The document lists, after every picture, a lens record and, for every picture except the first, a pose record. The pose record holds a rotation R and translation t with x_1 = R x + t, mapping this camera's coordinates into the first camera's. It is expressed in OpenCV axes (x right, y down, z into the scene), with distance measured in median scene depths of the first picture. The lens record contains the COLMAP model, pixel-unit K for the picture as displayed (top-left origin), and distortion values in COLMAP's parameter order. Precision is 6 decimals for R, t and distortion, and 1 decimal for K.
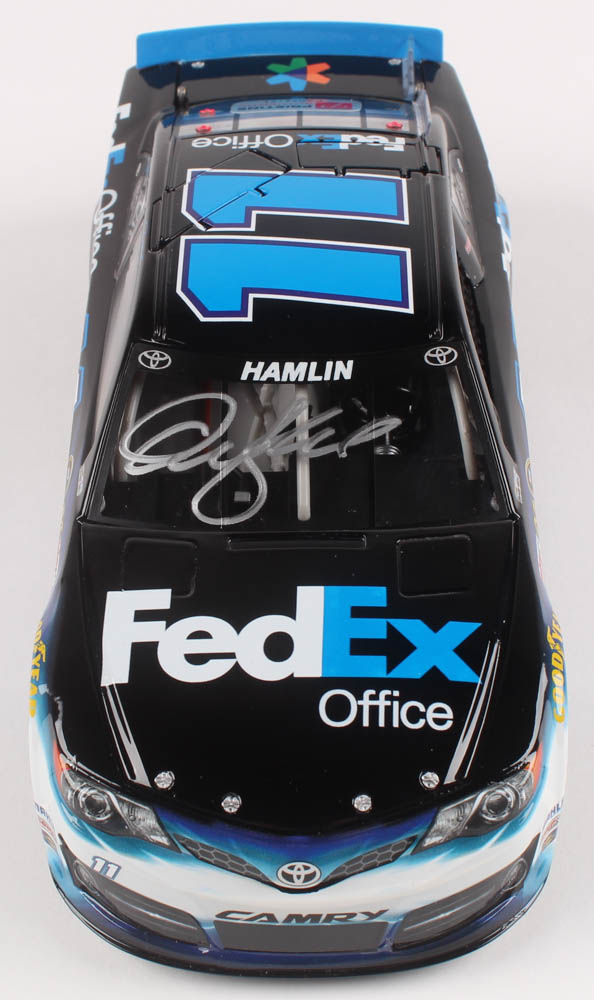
lens RADIAL K [[2105.6, 0, 297.0], [0, 2105.6, 500.0], [0, 0, 1]] dist [-0.257400, 0.098556]
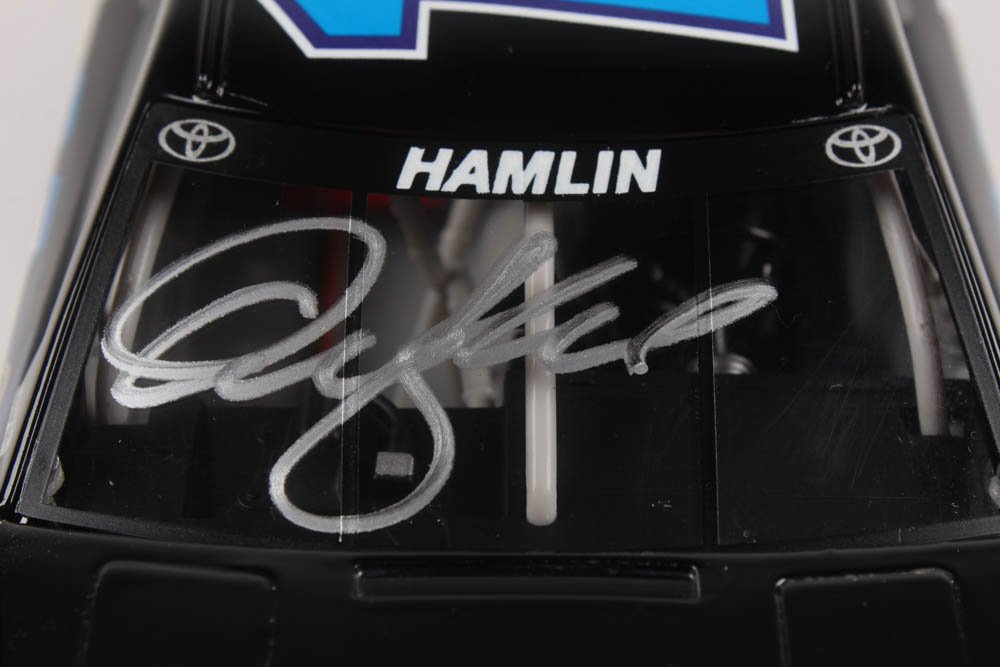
lens RADIAL K [[2126.3, 0, 500.0], [0, 2126.3, 333.5], [0, 0, 1]] dist [0.077232, 0.162388]
pose [[0.999731, 0.019406, 0.012710, -0.010805], [-0.018576, 0.997873, -0.062478, -0.001522], [-0.013895, 0.062225, 0.997965, 0.574055]]
